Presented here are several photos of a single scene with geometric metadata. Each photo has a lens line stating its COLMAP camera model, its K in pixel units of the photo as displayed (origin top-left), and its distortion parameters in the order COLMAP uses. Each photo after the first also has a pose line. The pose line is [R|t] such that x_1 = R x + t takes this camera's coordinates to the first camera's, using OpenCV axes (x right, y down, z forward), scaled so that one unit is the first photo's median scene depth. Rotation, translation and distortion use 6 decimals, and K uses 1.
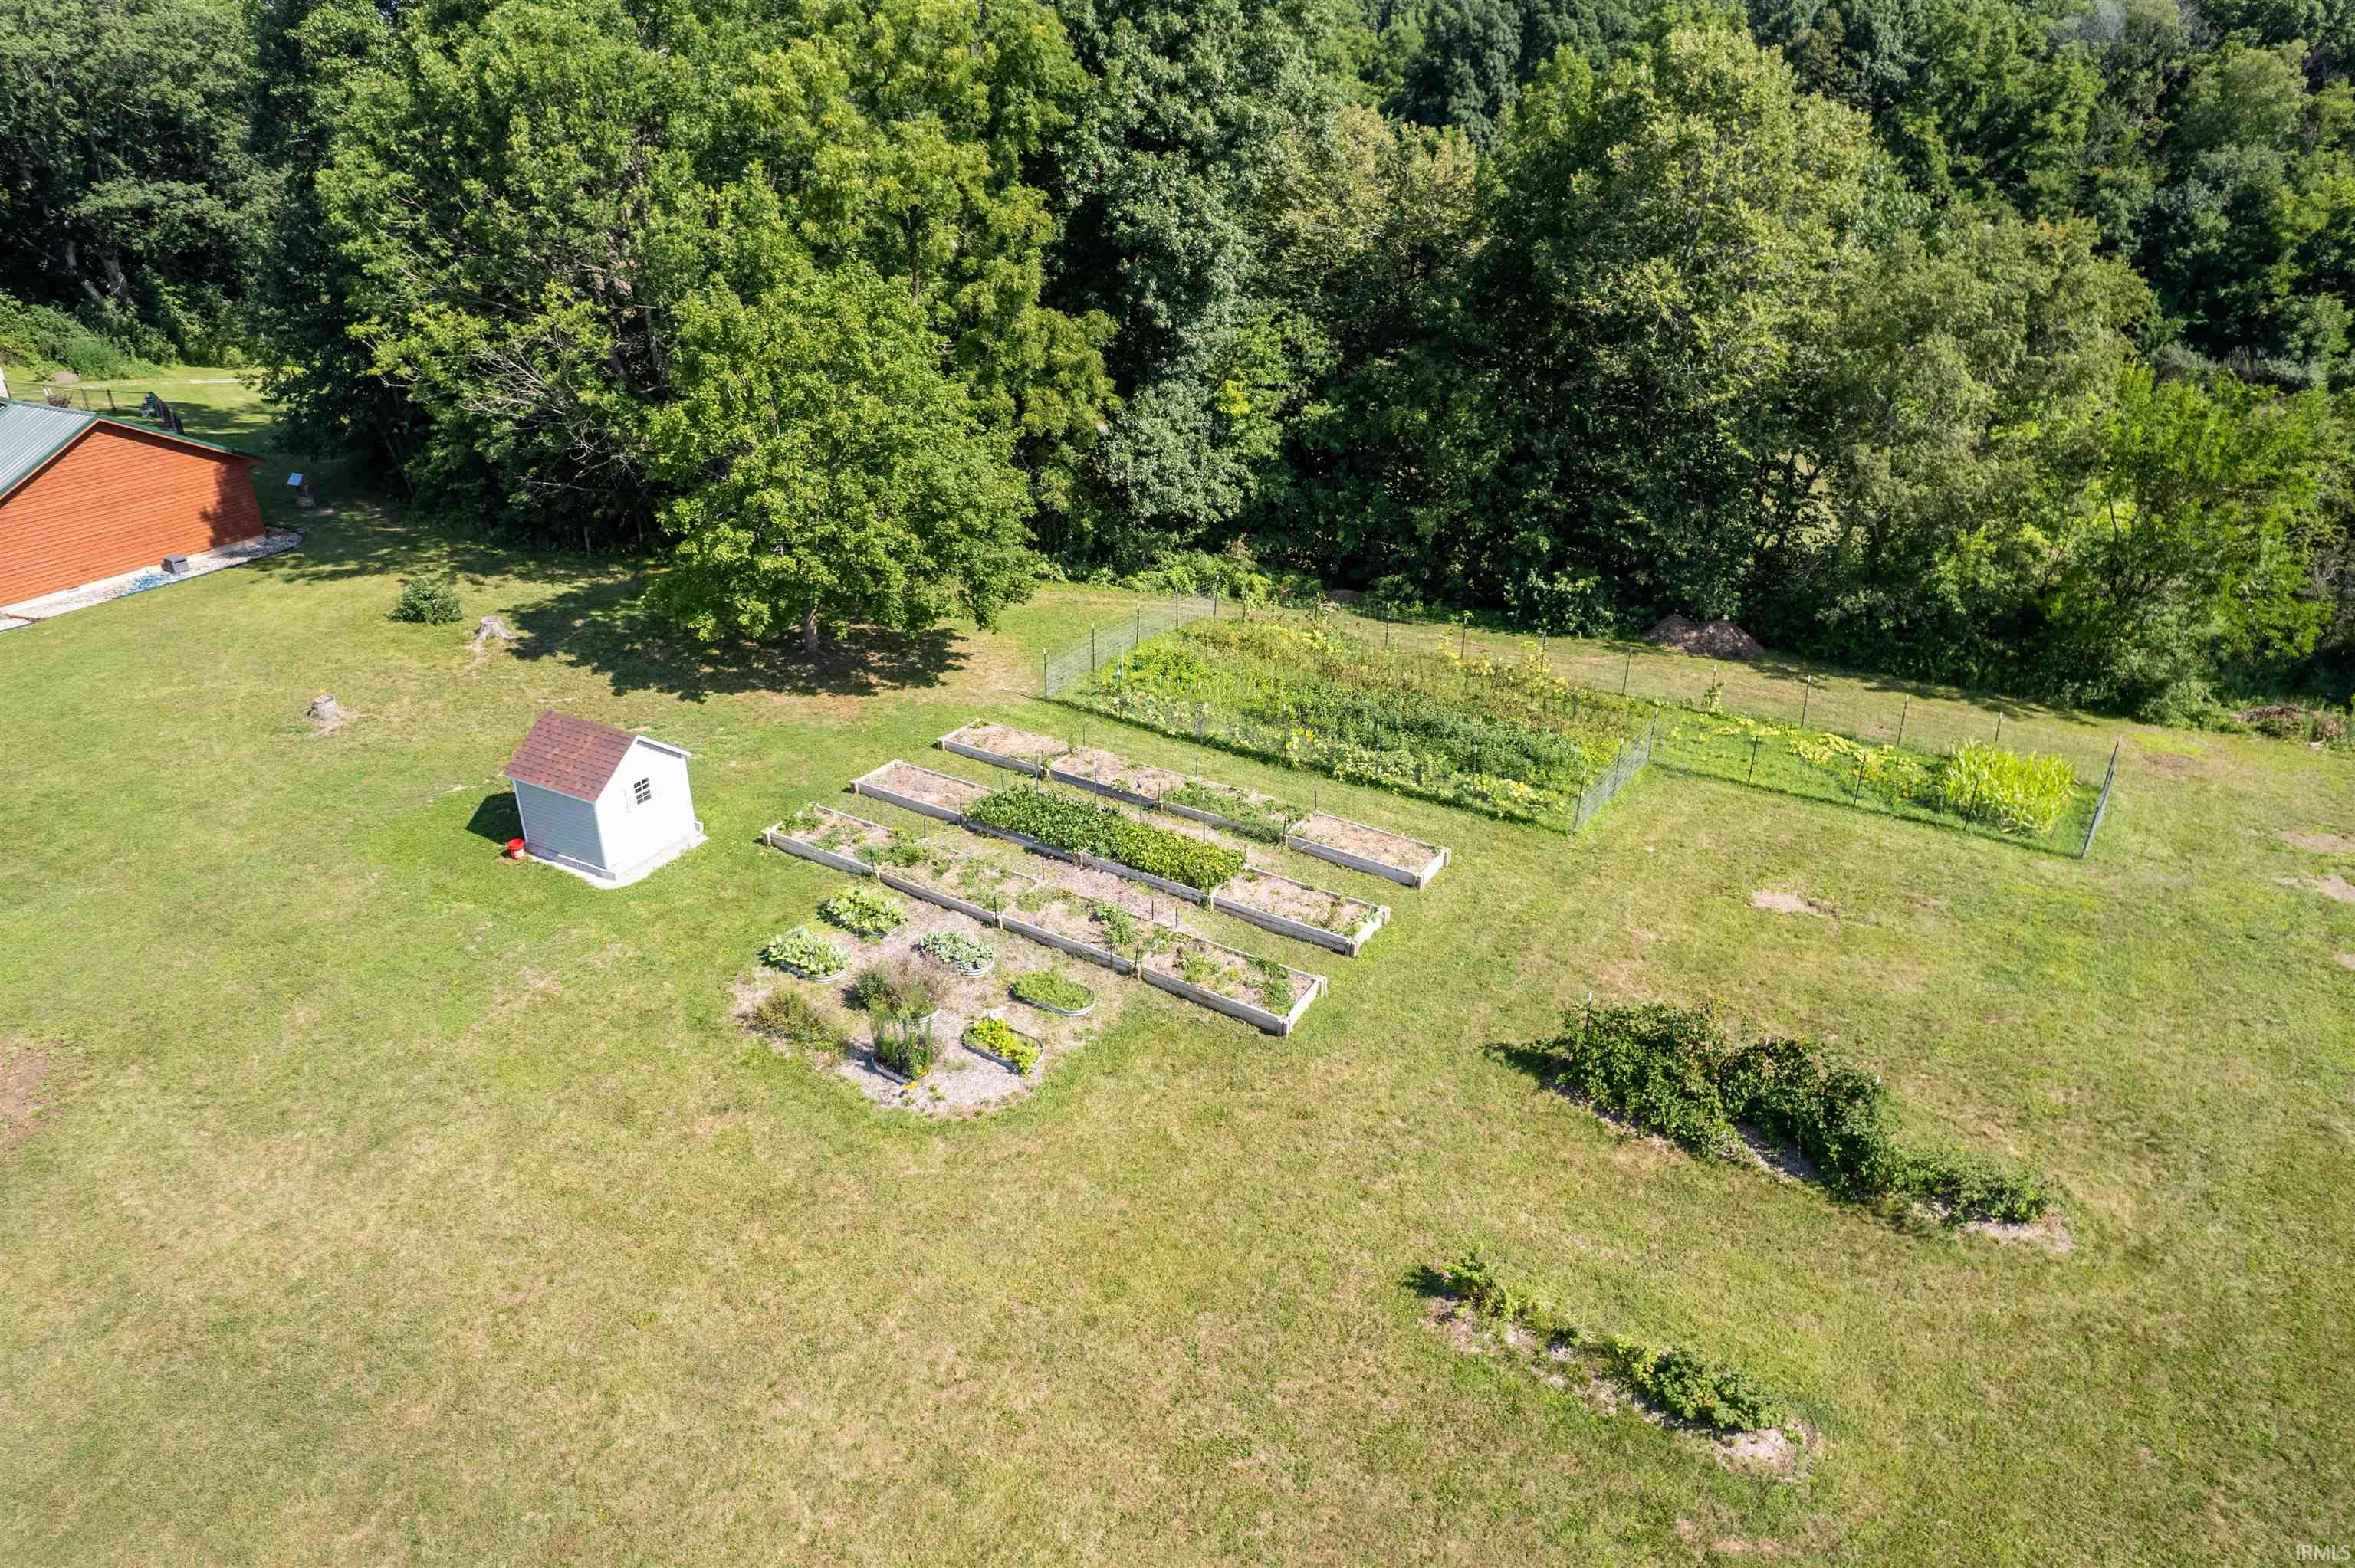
lens RADIAL K [[1967.6, 0, 1177.5], [0, 1967.6, 784.0], [0, 0, 1]] dist [-0.040308, -0.016721]
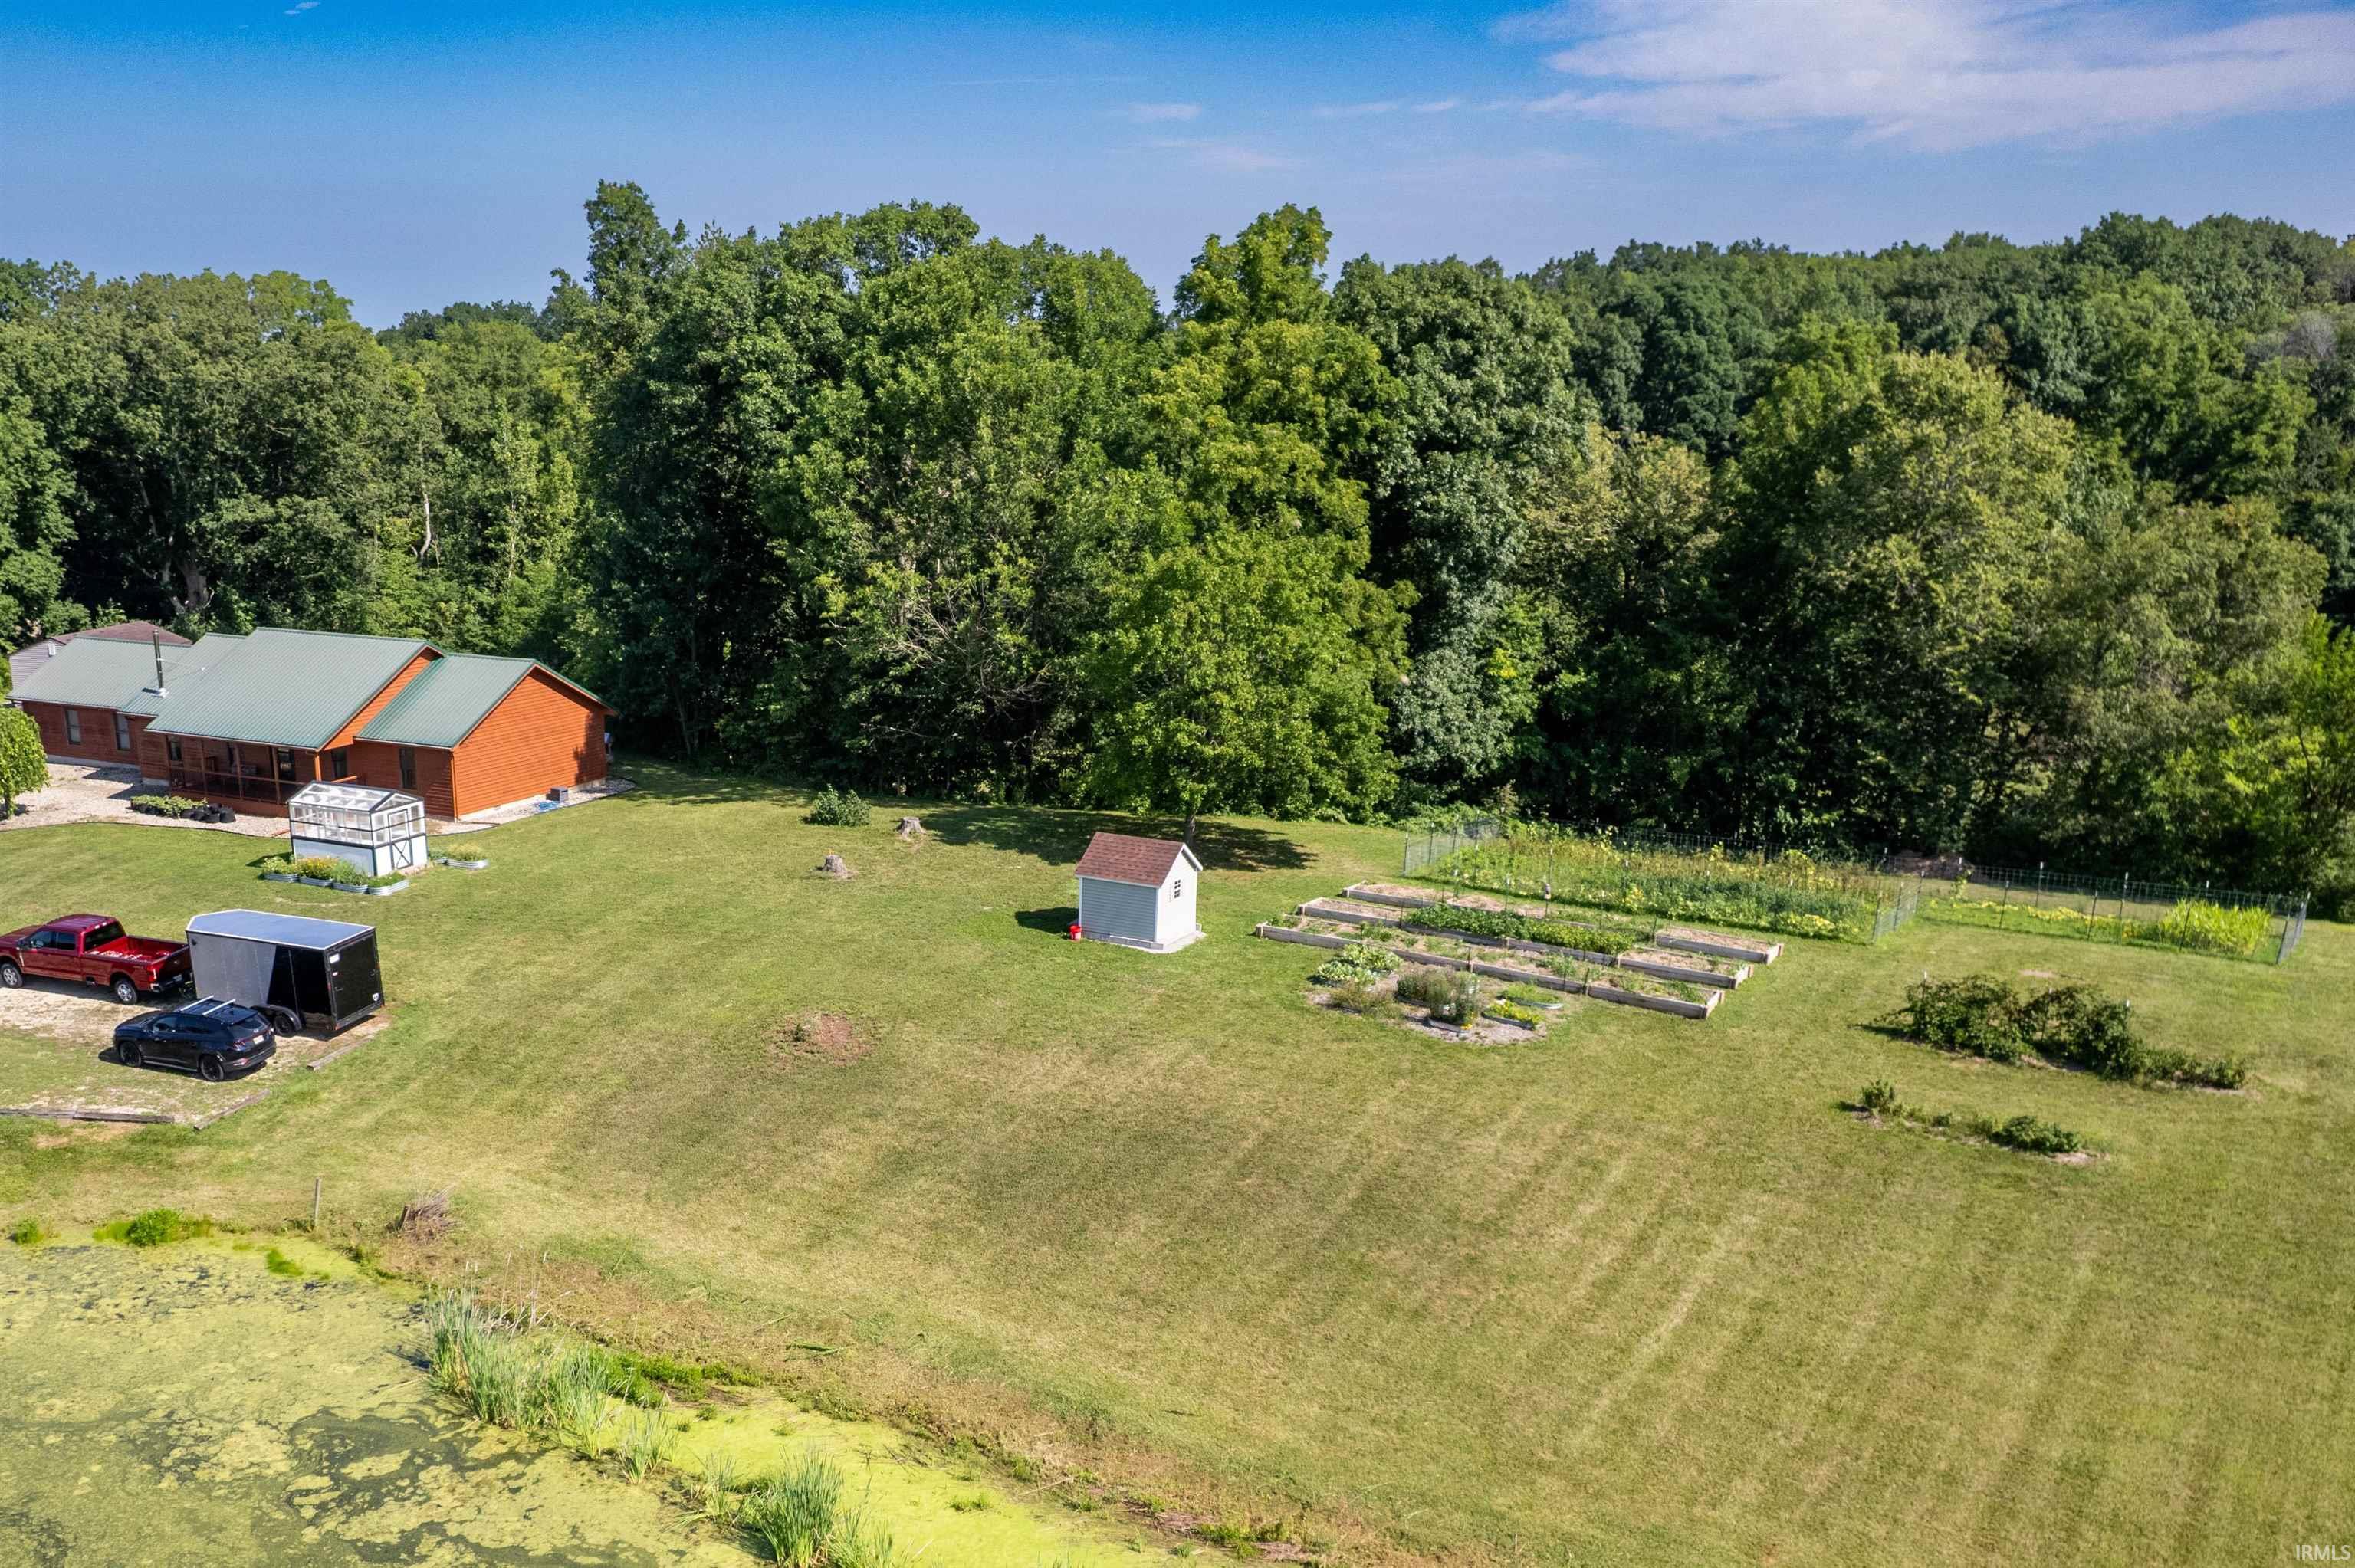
lens RADIAL K [[2118.0, 0, 1177.5], [0, 2118.0, 784.0], [0, 0, 1]] dist [0.004133, 0.012829]
pose [[0.998168, 0.016929, -0.058084, -0.103452], [-0.026293, 0.986036, -0.164442, 0.094765], [0.054489, 0.165668, 0.984675, -0.249367]]
